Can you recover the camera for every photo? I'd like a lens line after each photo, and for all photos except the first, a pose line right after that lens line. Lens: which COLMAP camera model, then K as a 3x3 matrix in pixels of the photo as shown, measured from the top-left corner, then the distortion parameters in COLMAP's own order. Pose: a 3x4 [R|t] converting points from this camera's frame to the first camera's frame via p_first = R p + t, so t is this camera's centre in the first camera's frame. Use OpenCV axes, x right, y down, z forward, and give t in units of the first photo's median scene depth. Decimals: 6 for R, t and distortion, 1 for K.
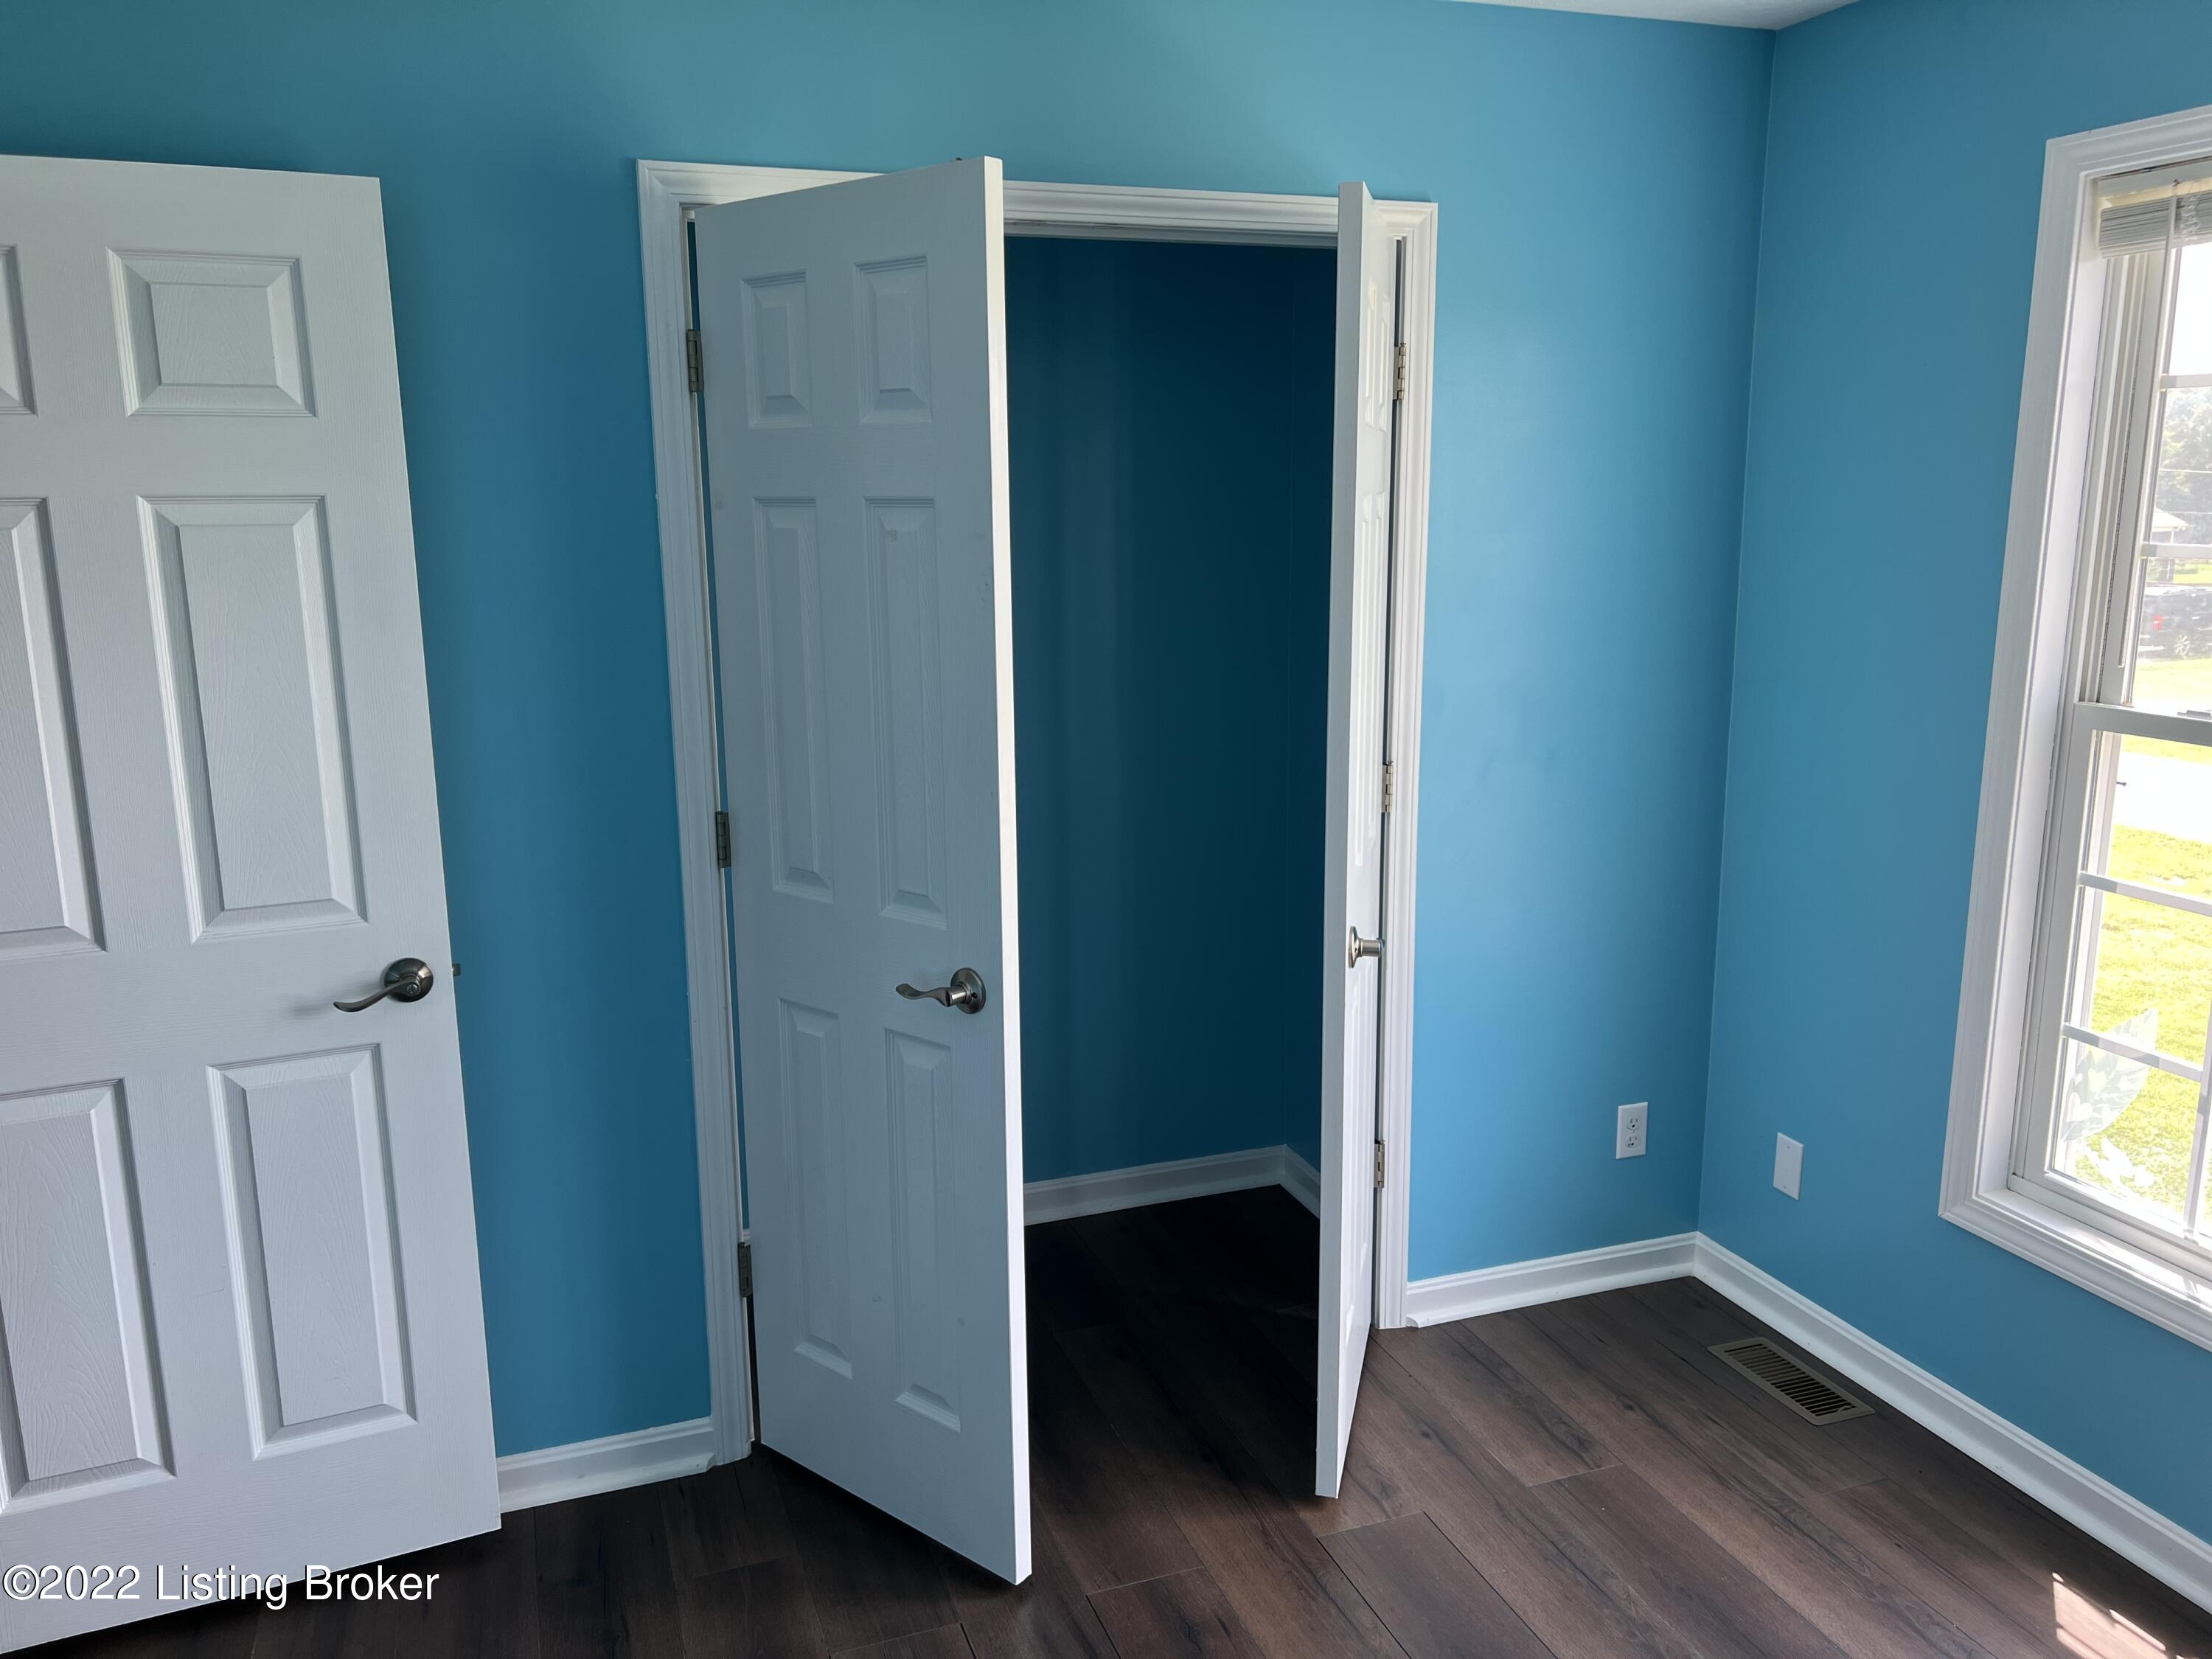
lens RADIAL K [[1671.6, 0, 1095.2], [0, 1671.6, 821.1], [0, 0, 1]] dist [0.034831, -0.042908]
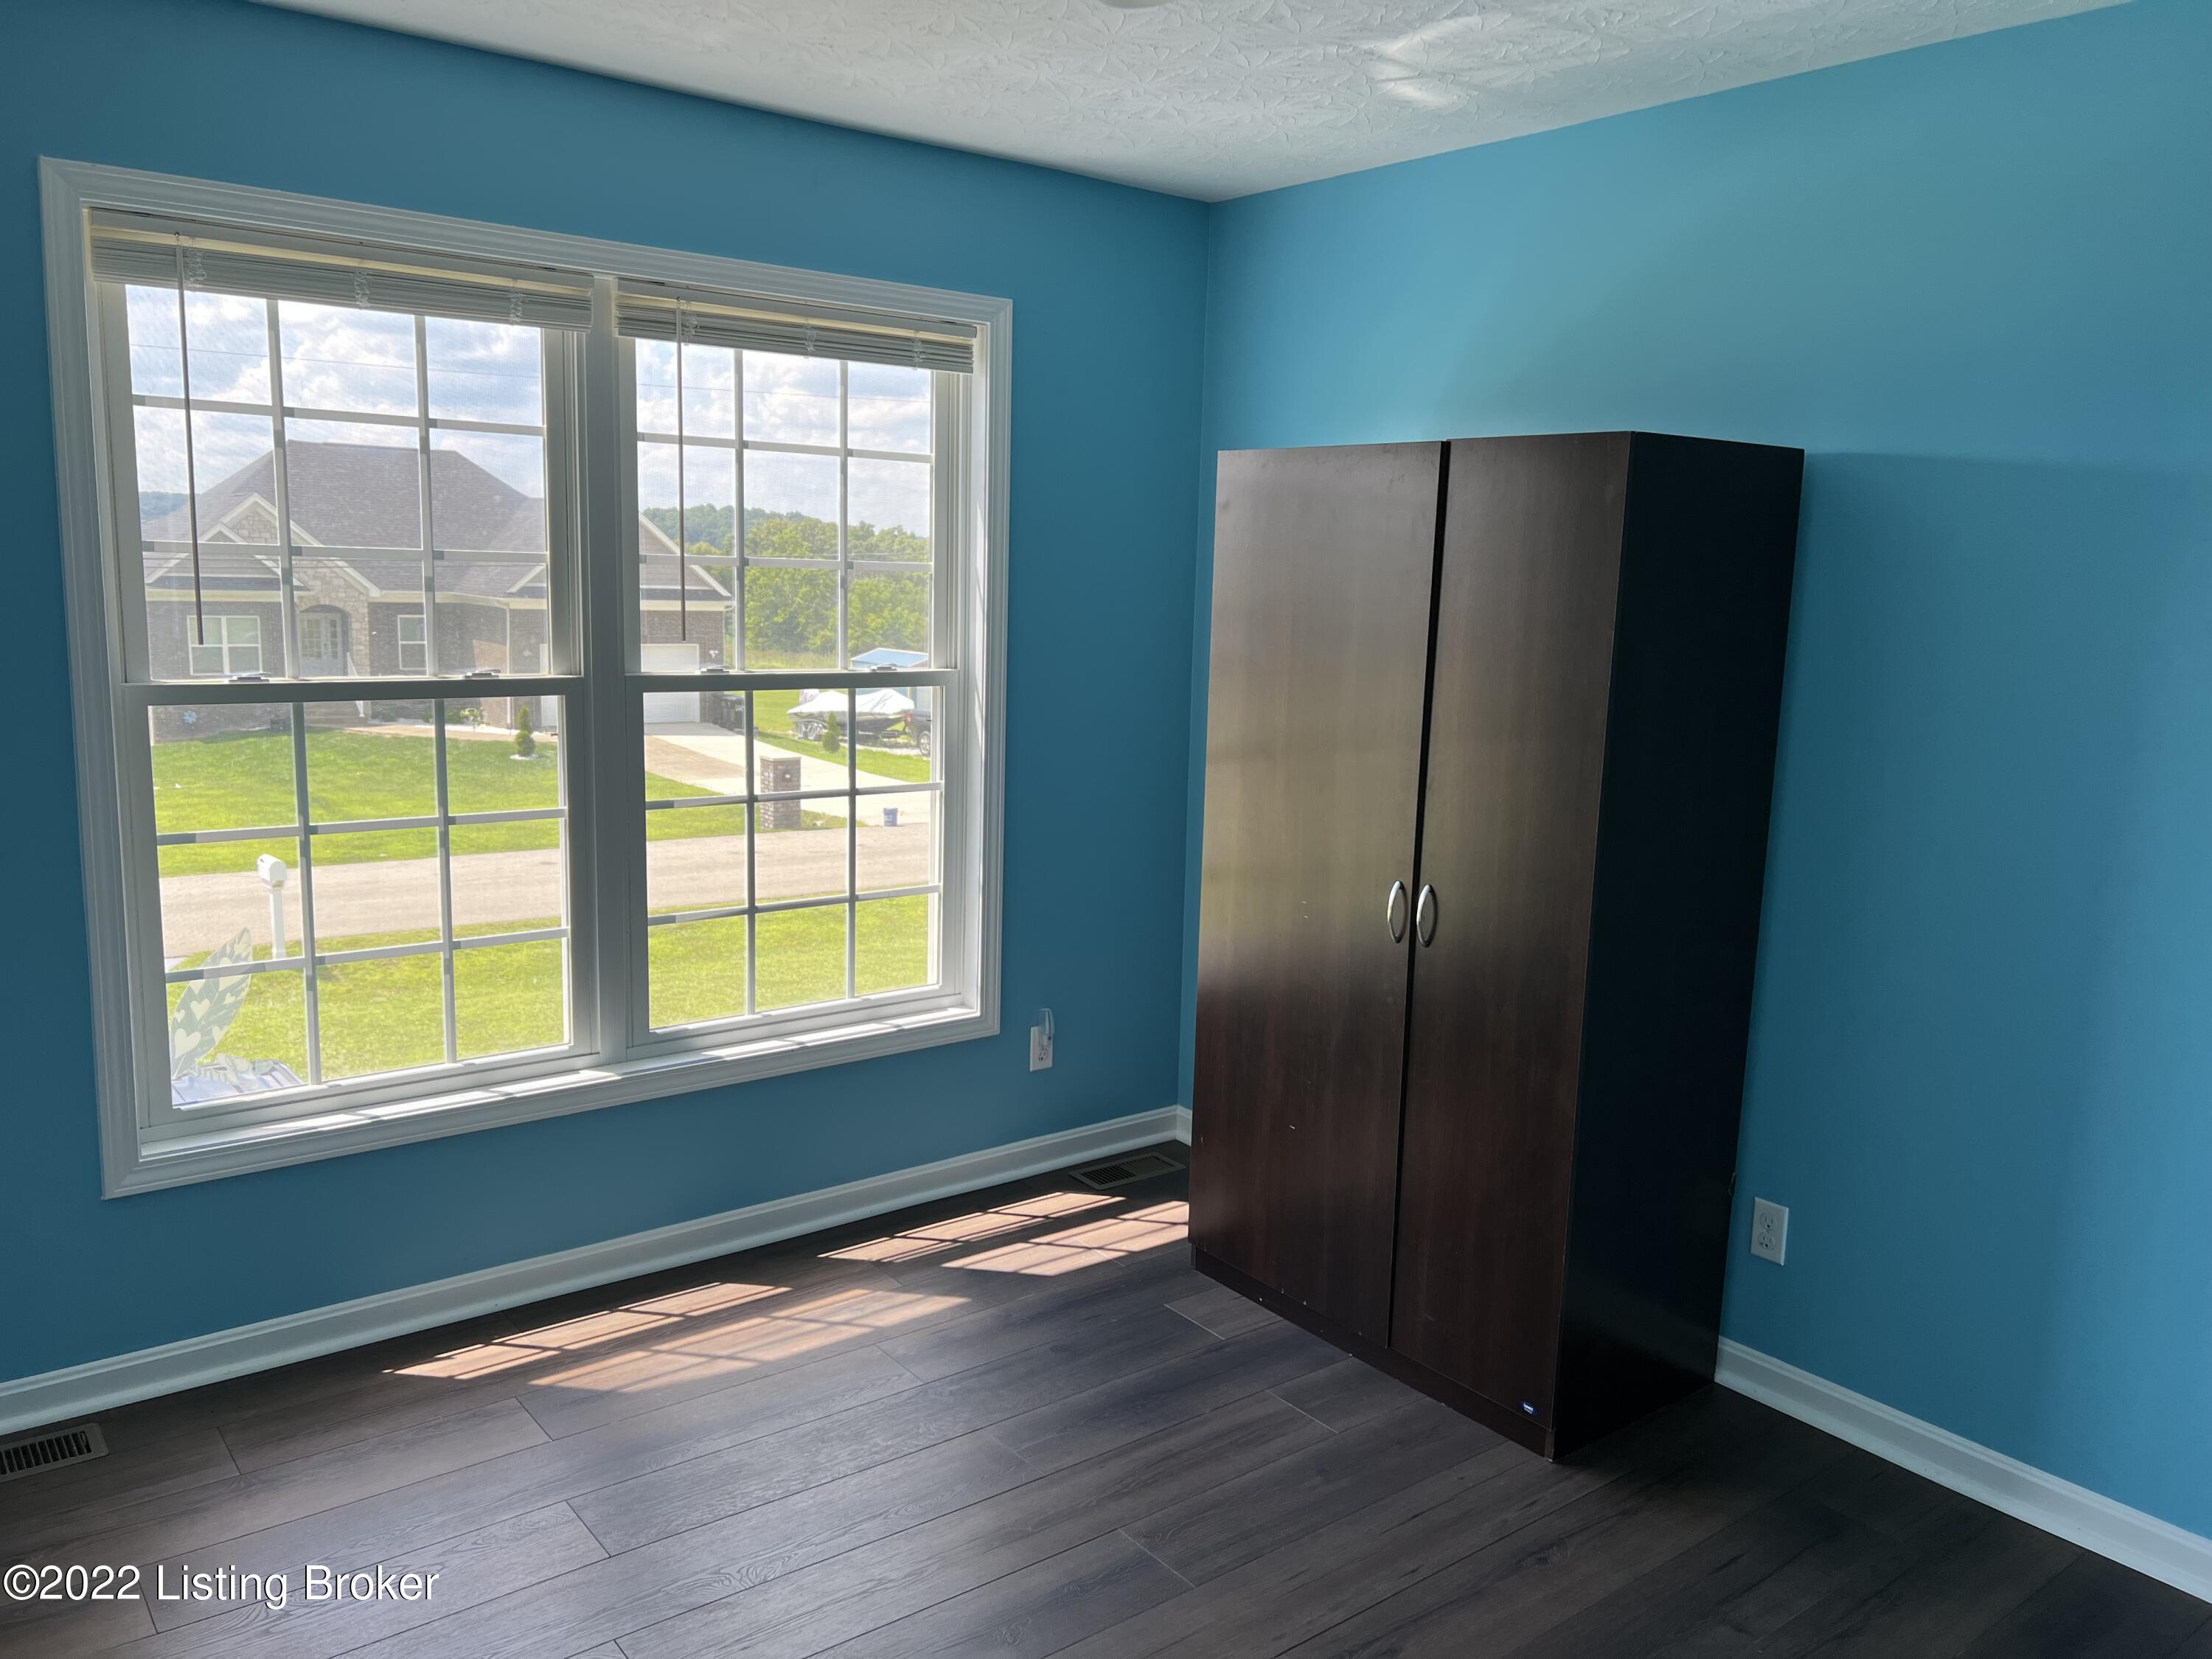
lens RADIAL K [[1671.6, 0, 1088.0], [0, 1671.6, 820.3], [0, 0, 1]] dist [0.034831, -0.042908]
pose [[-0.305768, -0.144509, 0.941076, -0.654665], [0.149818, 0.968798, 0.197444, -0.106743], [-0.940245, 0.201362, -0.274577, 0.726064]]
